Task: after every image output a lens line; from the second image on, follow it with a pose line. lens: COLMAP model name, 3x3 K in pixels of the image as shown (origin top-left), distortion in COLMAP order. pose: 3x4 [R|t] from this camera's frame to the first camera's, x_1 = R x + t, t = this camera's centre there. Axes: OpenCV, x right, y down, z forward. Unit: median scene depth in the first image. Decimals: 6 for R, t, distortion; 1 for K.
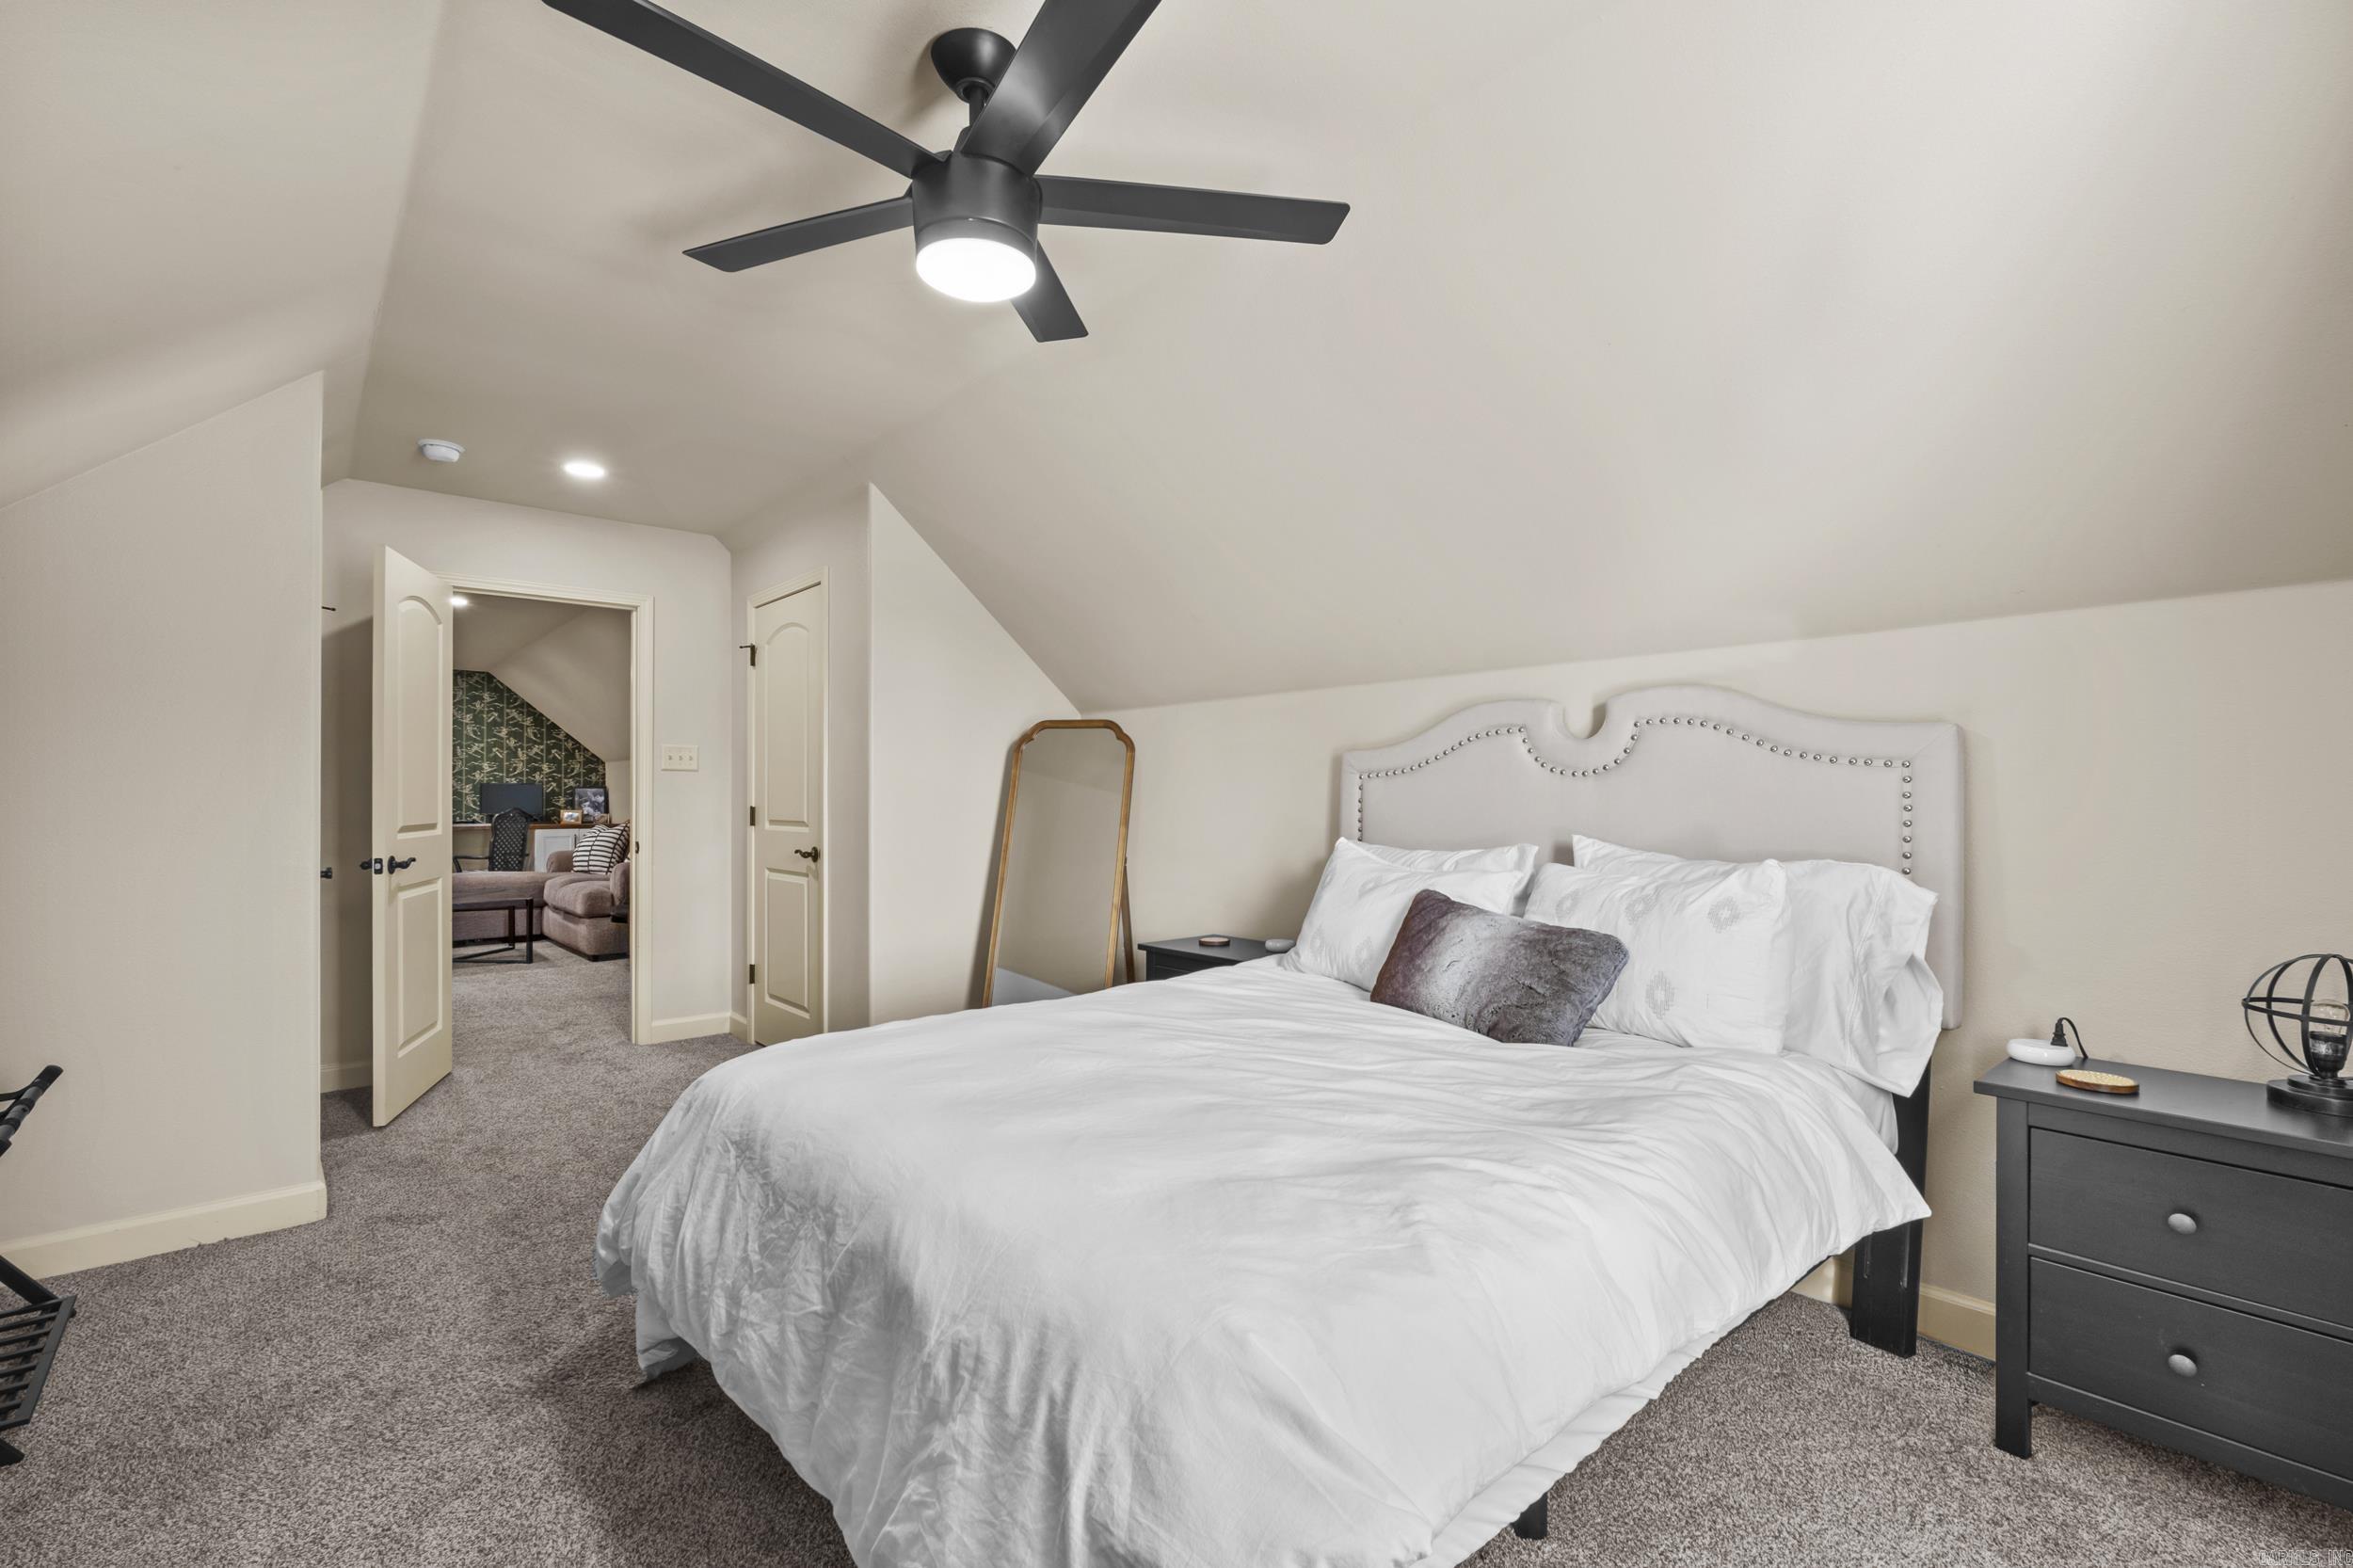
lens RADIAL K [[1030.3, 0, 1169.2], [0, 1030.3, 791.6], [0, 0, 1]] dist [-0.000189, -0.000225]
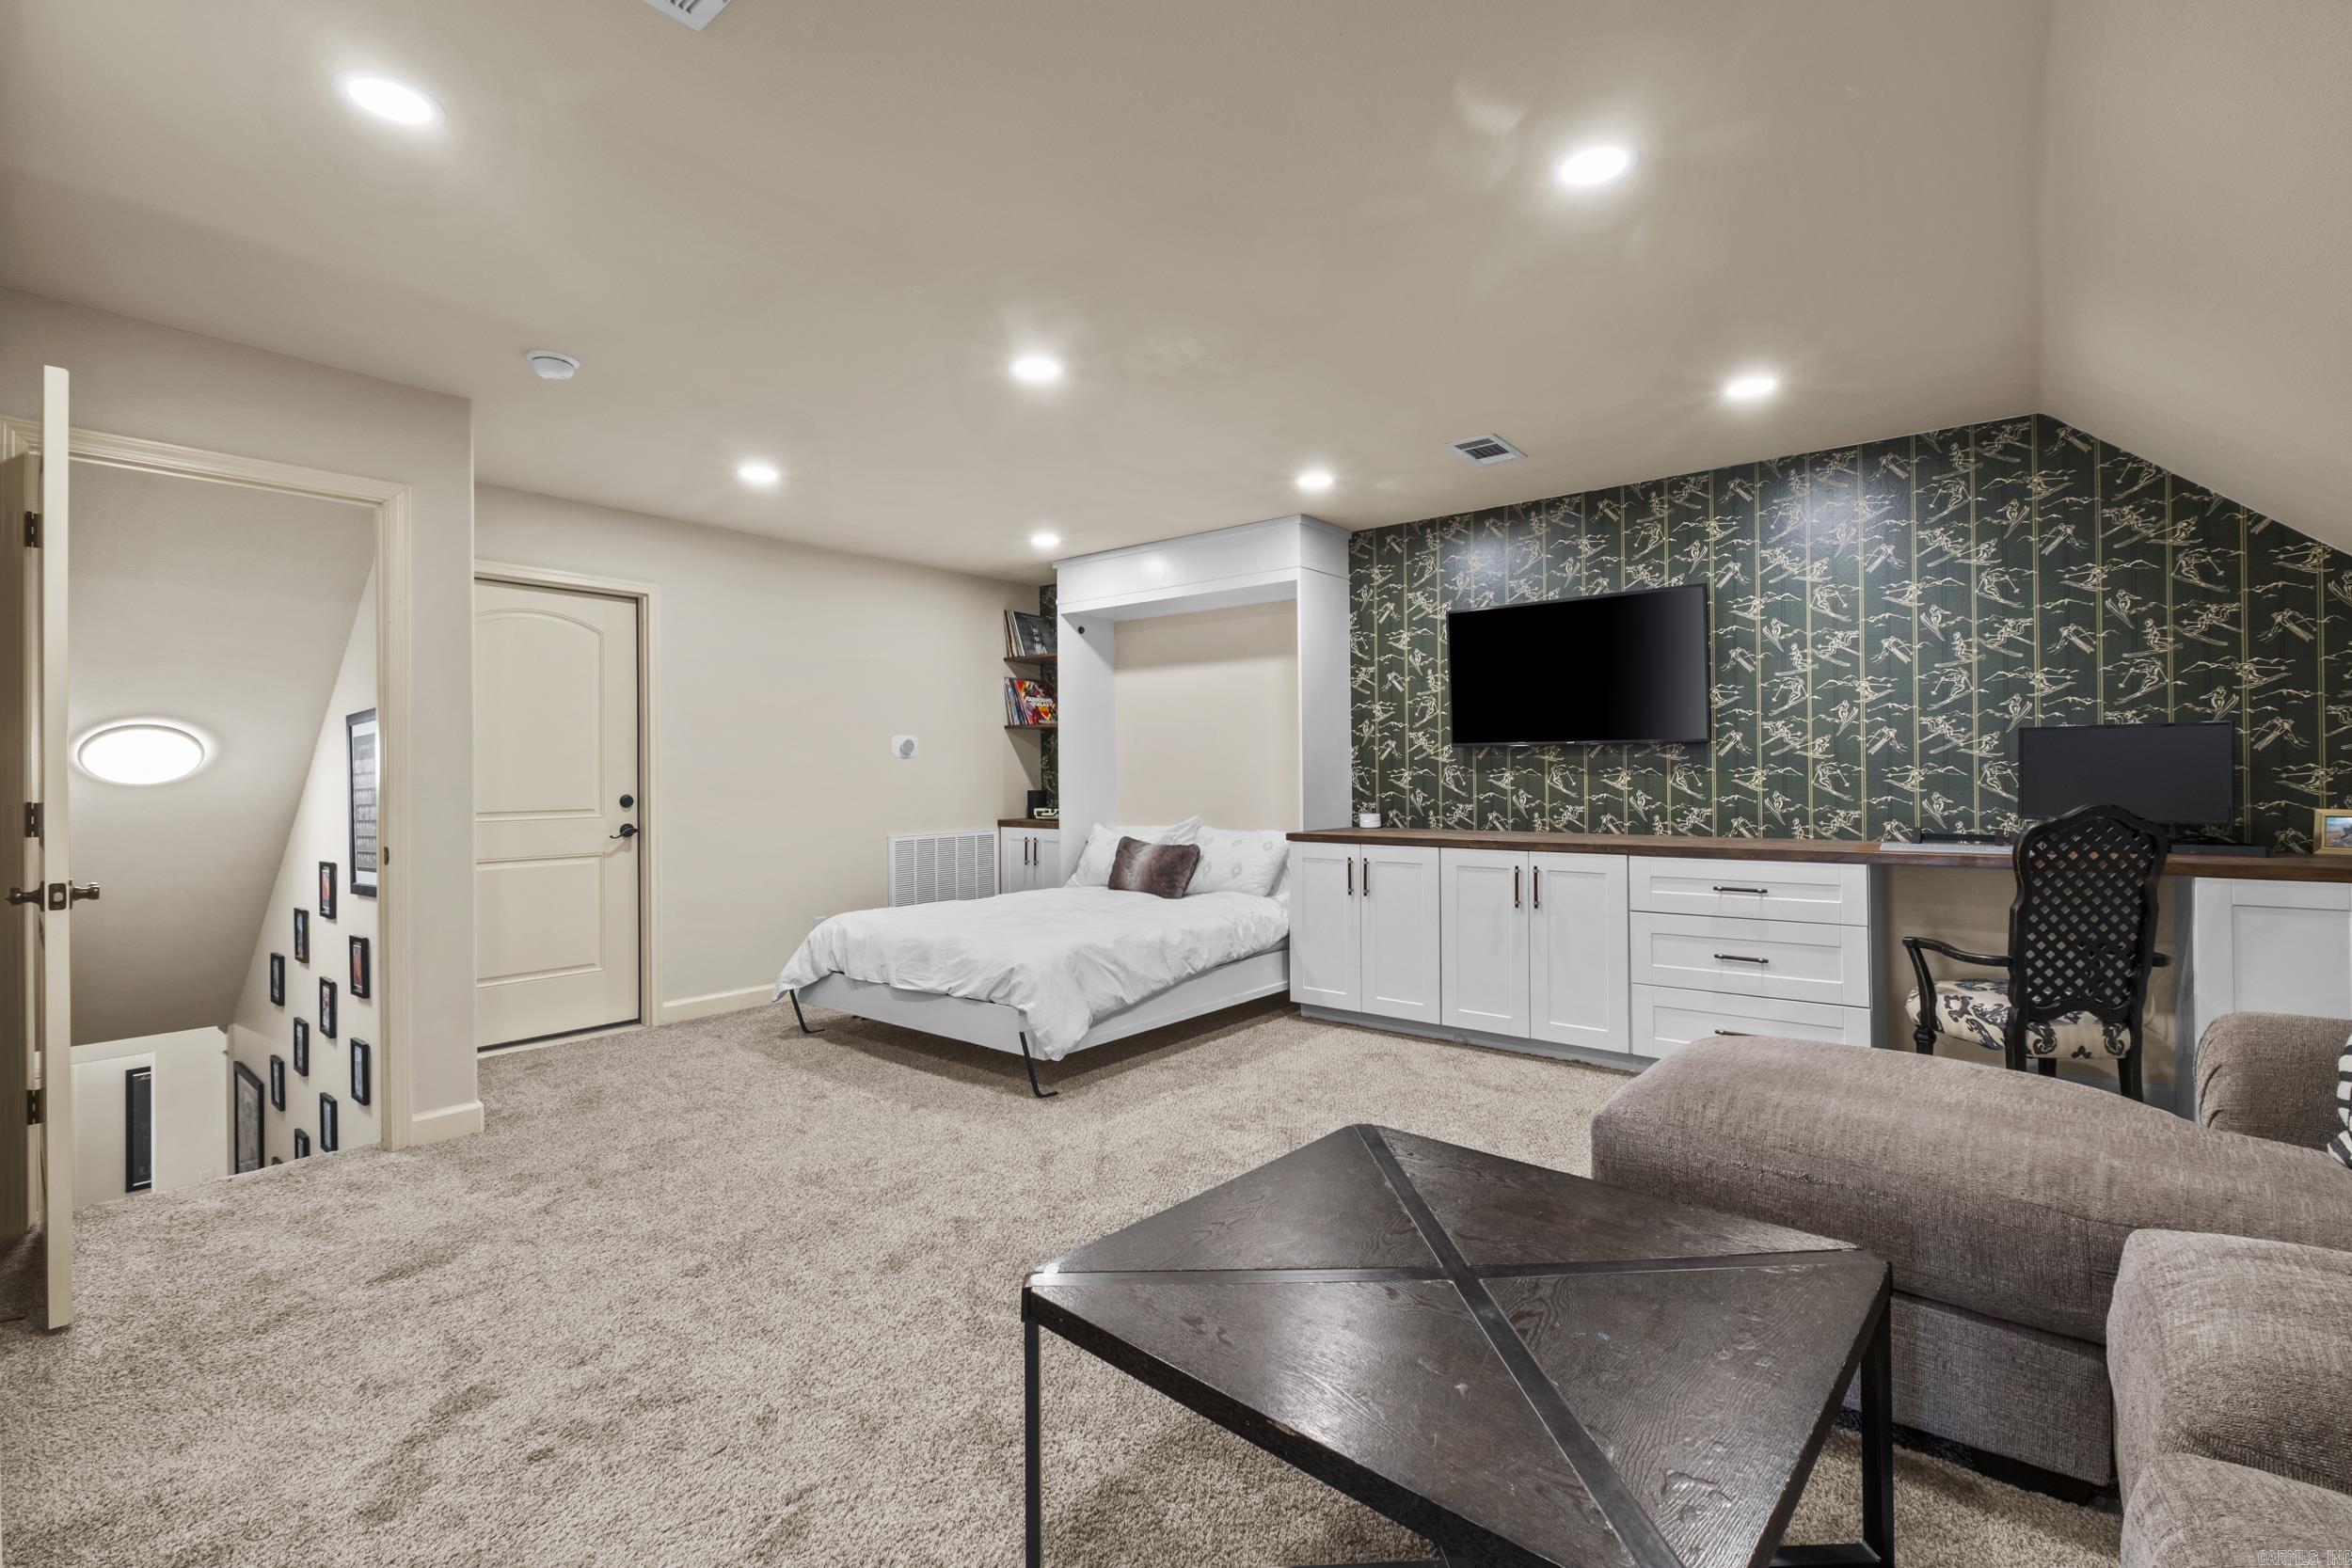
lens RADIAL K [[1022.1, 0, 1168.6], [0, 1022.1, 768.7], [0, 0, 1]] dist [-0.002878, -0.000541]
pose [[0.158563, -0.006290, -0.987329, -0.359933], [0.014399, 0.999888, -0.004058, 0.002989], [0.987244, -0.013573, 0.158636, 0.640753]]
